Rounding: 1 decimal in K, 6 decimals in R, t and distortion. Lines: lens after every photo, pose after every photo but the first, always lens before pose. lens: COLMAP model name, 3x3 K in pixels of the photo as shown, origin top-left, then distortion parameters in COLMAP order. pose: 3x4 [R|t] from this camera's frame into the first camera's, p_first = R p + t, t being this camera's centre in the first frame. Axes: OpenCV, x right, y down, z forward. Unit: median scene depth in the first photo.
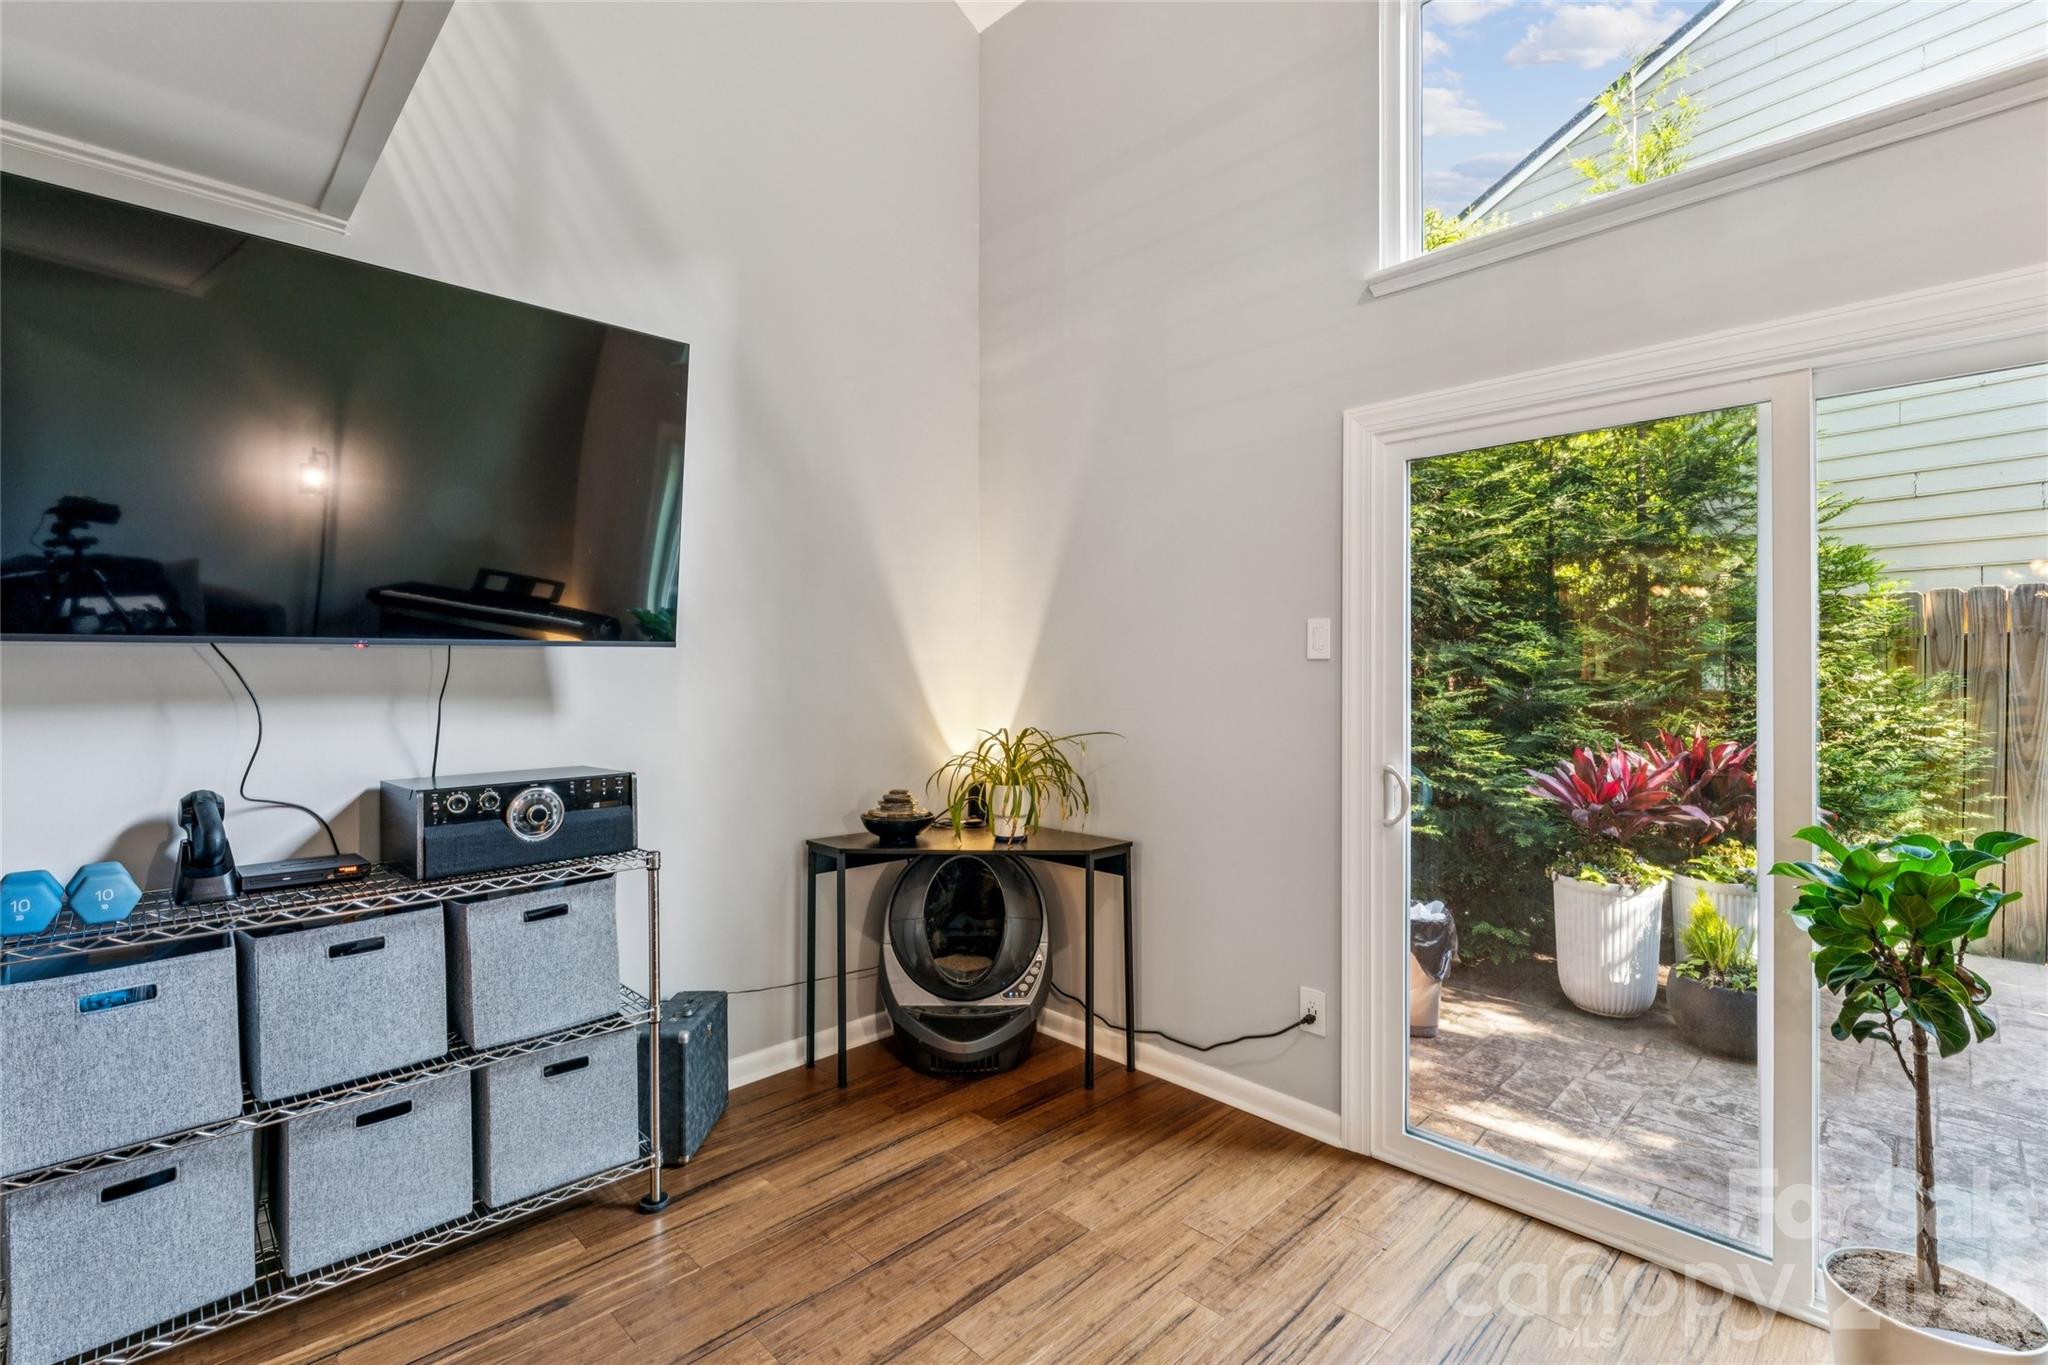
lens RADIAL K [[915.5, 0, 1029.8], [0, 915.5, 668.9], [0, 0, 1]] dist [-0.002275, 0.000618]
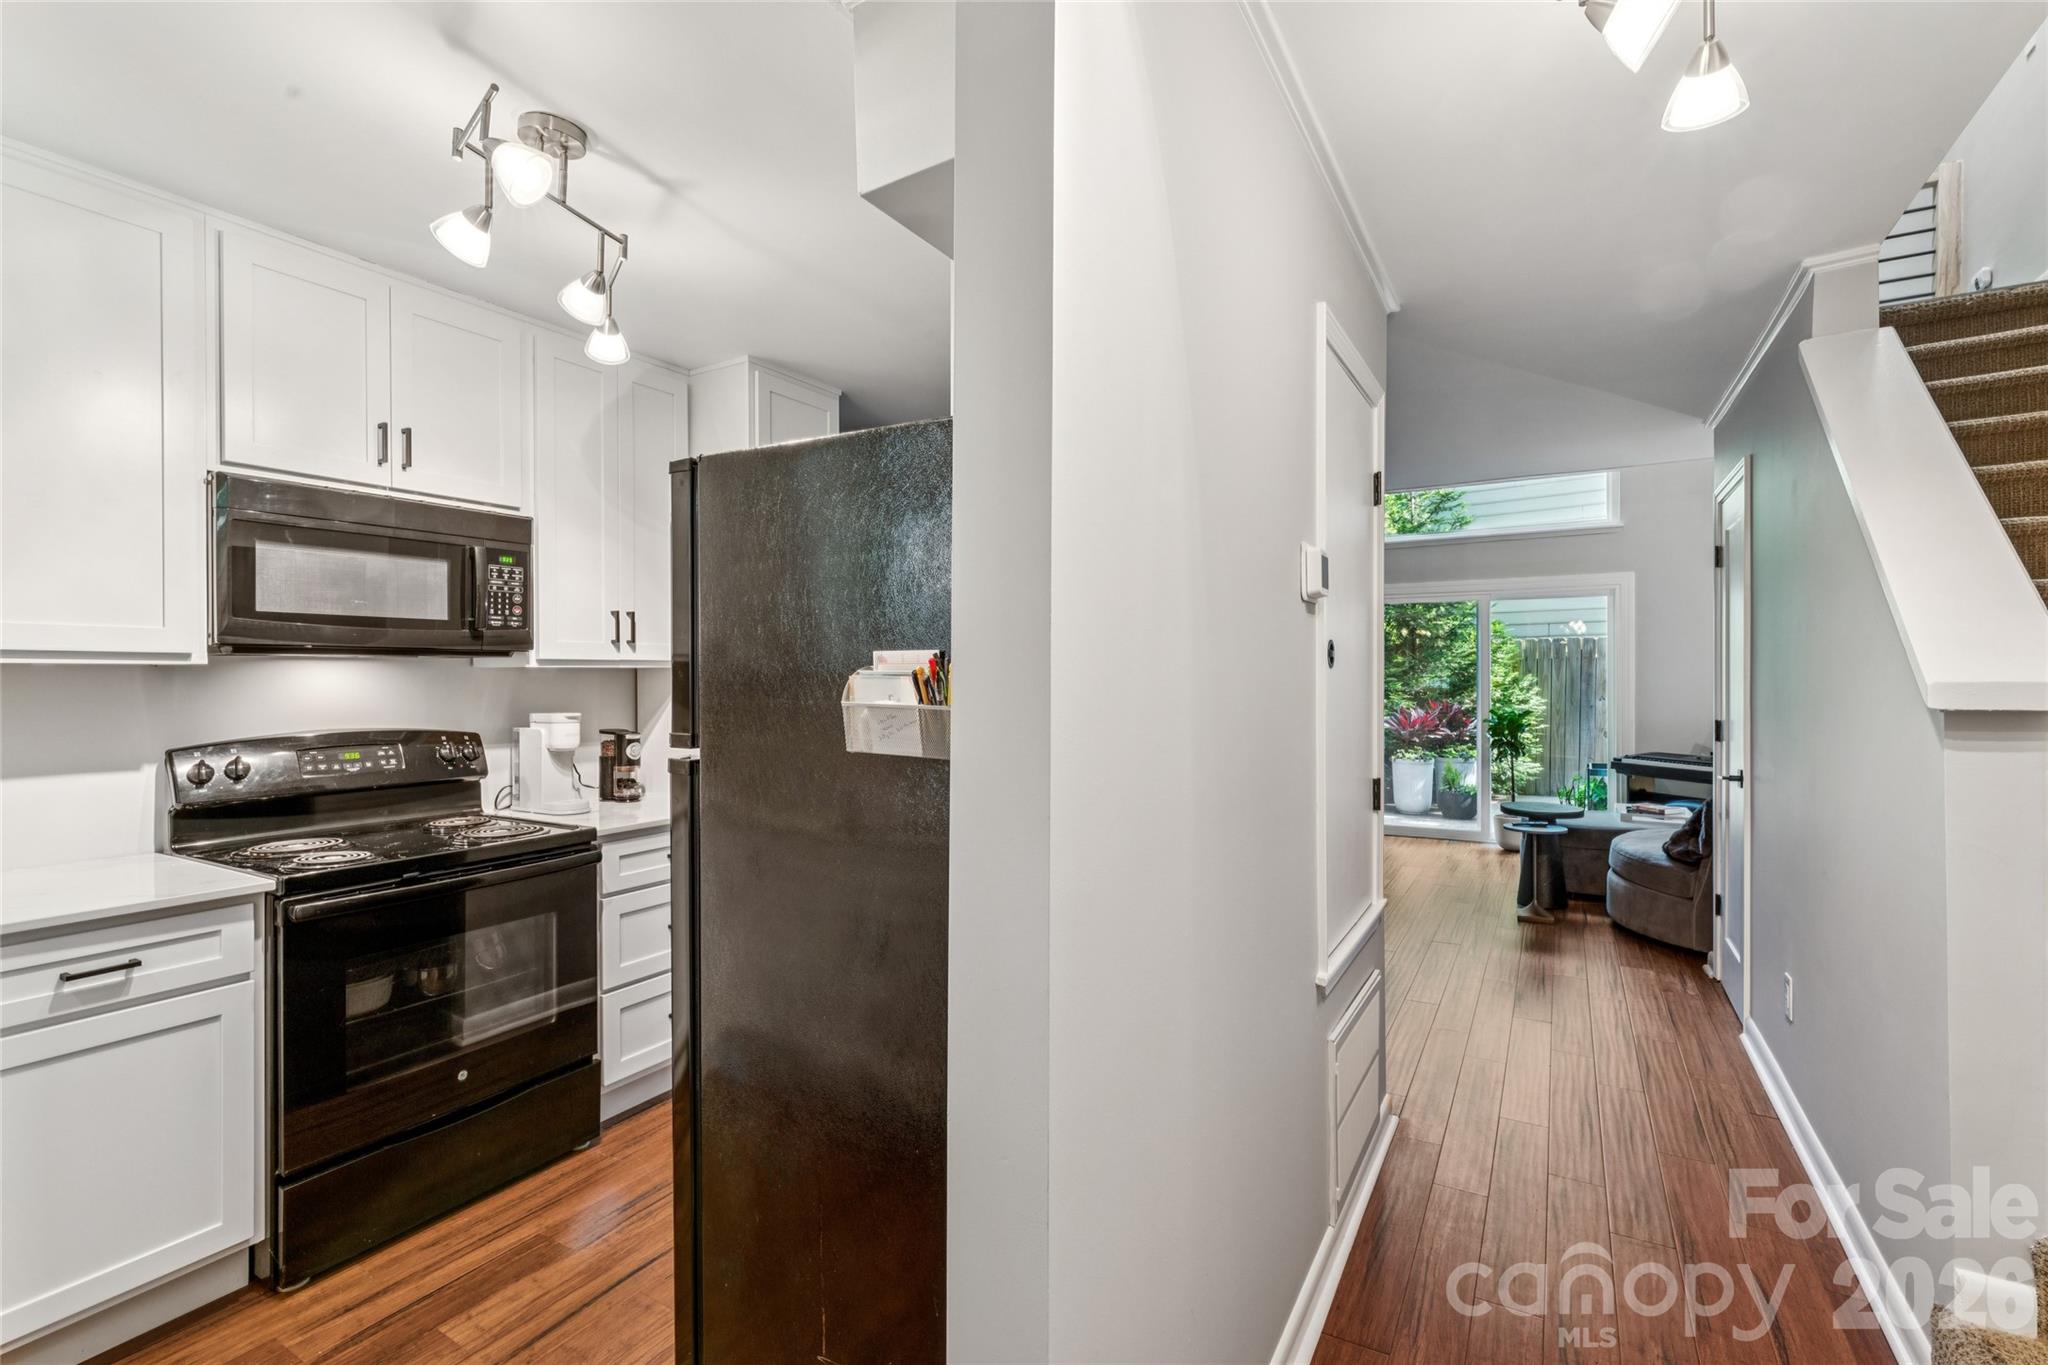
lens RADIAL K [[915.5, 0, 1024.8], [0, 915.5, 677.4], [0, 0, 1]] dist [-0.002275, 0.000618]
pose [[0.965946, -0.001115, 0.258741, -1.432341], [0.000613, 0.999998, 0.002017, 0.007666], [-0.258742, -0.001790, 0.965945, -1.559733]]
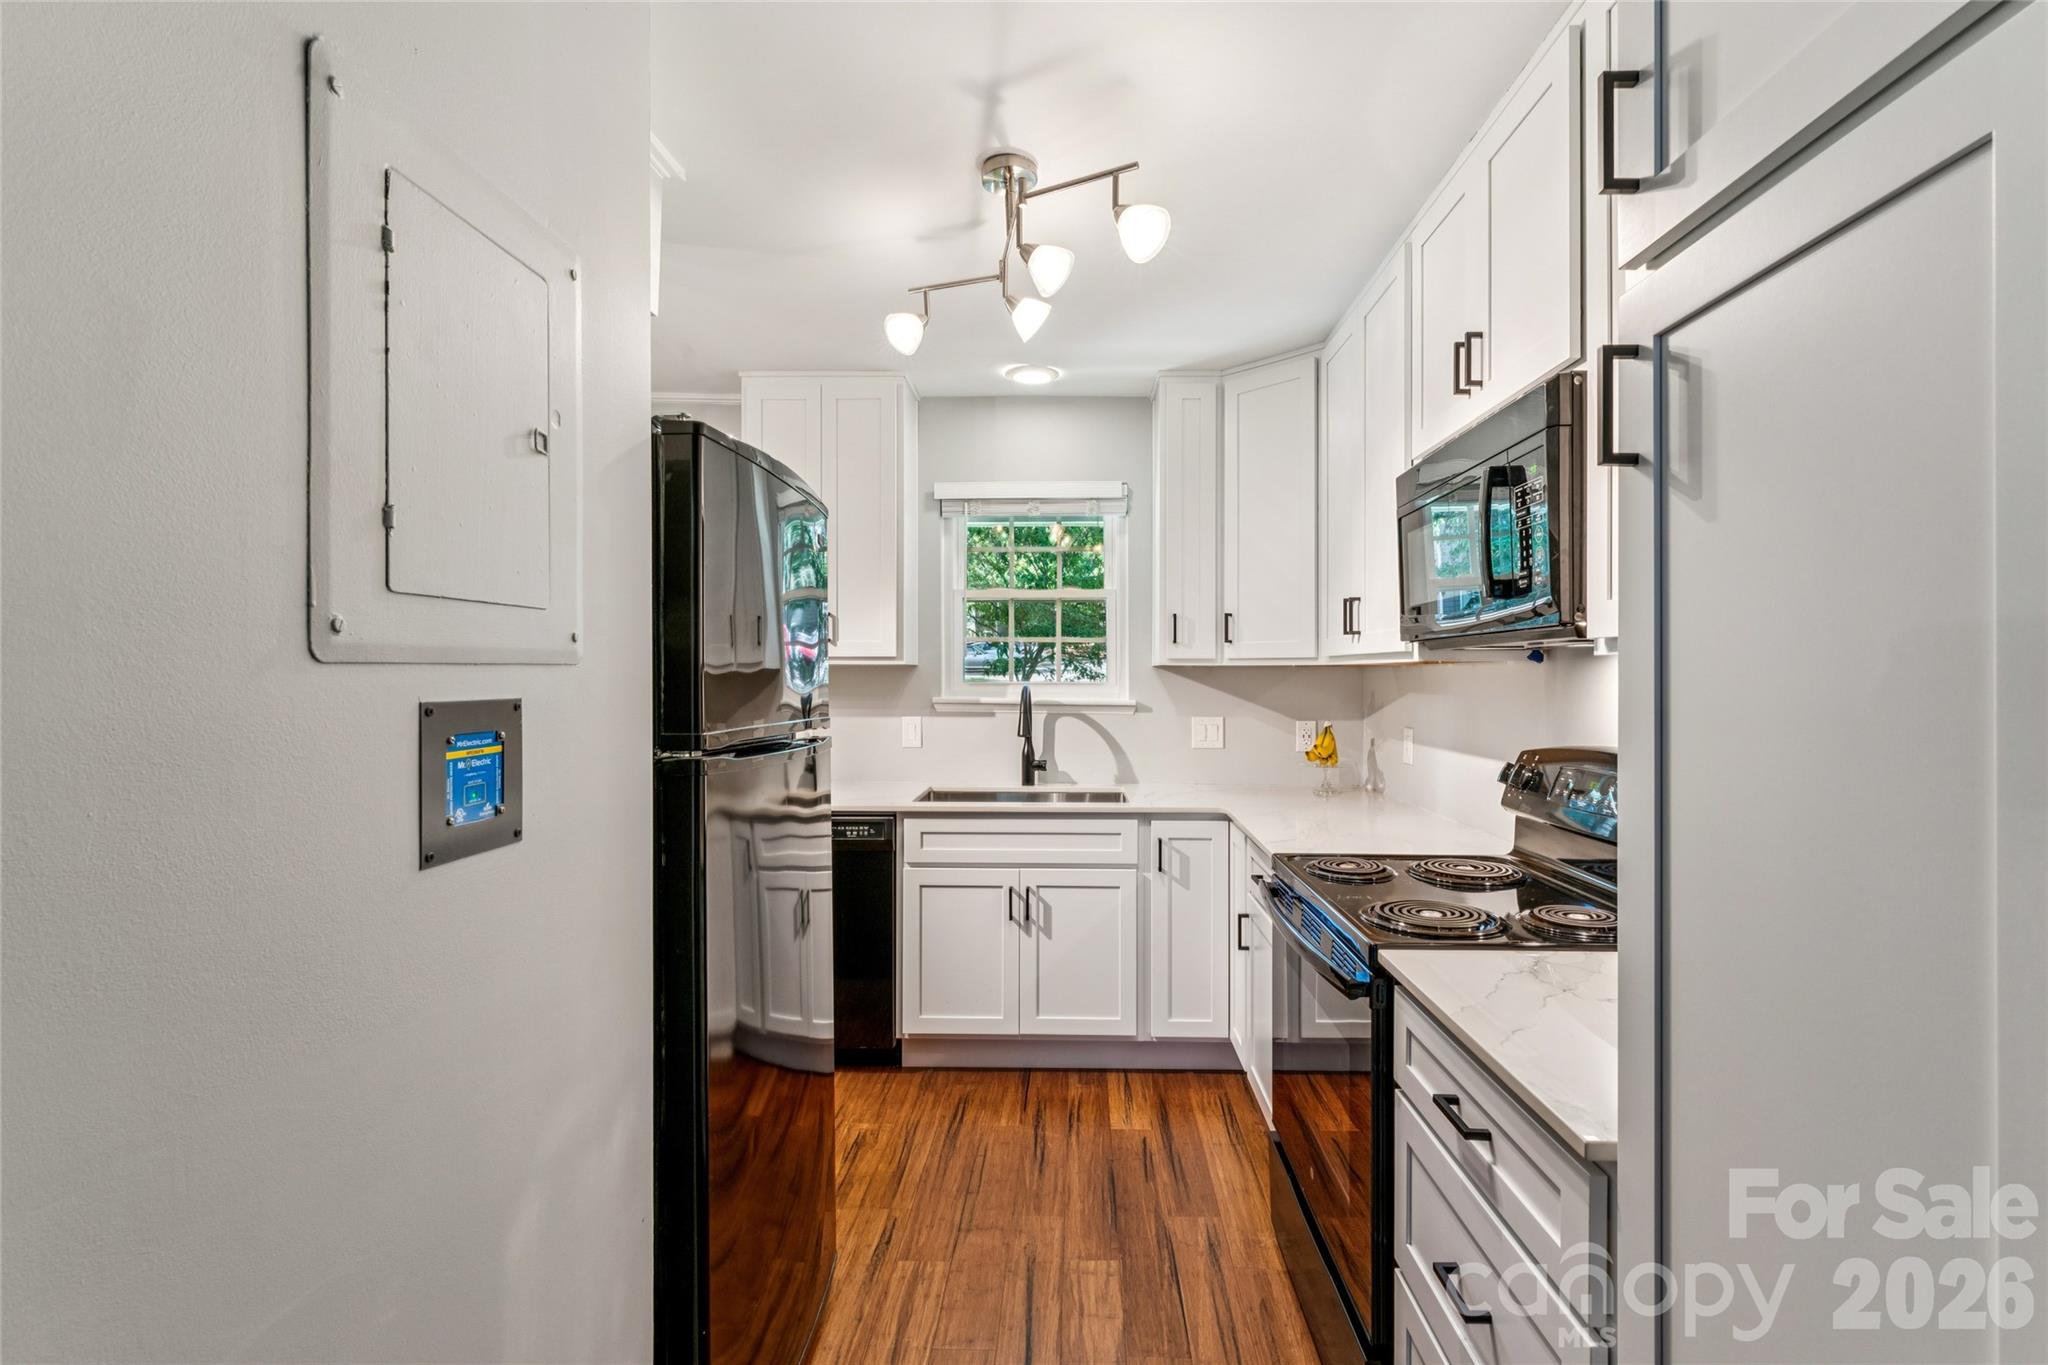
lens RADIAL K [[915.5, 0, 1028.8], [0, 915.5, 673.2], [0, 0, 1]] dist [-0.002275, 0.000618]
pose [[-0.740176, -0.000061, -0.672413, -1.098615], [0.000171, 1.000000, -0.000279, 0.008104], [0.672413, -0.000321, -0.740176, -0.214709]]
